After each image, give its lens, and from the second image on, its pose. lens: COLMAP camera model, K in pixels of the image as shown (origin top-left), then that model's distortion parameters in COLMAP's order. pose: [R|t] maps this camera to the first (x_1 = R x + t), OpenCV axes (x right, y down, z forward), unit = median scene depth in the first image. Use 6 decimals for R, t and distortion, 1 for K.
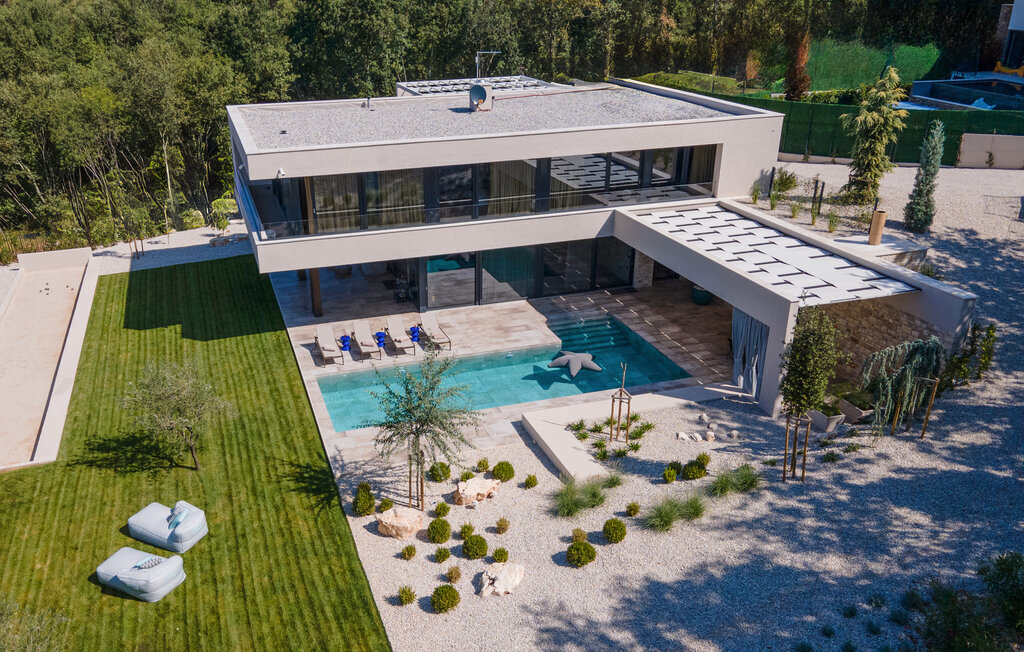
lens RADIAL K [[841.1, 0, 512.0], [0, 841.1, 326.0], [0, 0, 1]] dist [0.008234, 0.001530]
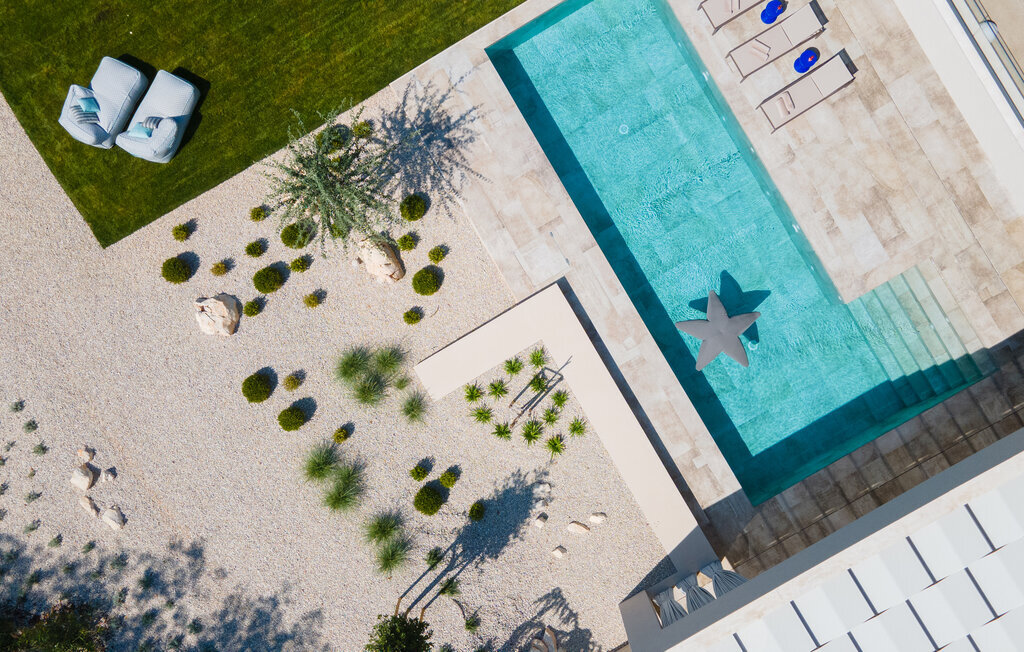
lens RADIAL K [[841.1, 0, 512.0], [0, 841.1, 326.0], [0, 0, 1]] dist [0.008234, 0.001530]
pose [[0.172873, 0.984934, 0.004565, 0.049734], [-0.341312, 0.055557, 0.938307, -0.719542], [0.923916, -0.163766, 0.345774, 0.863179]]
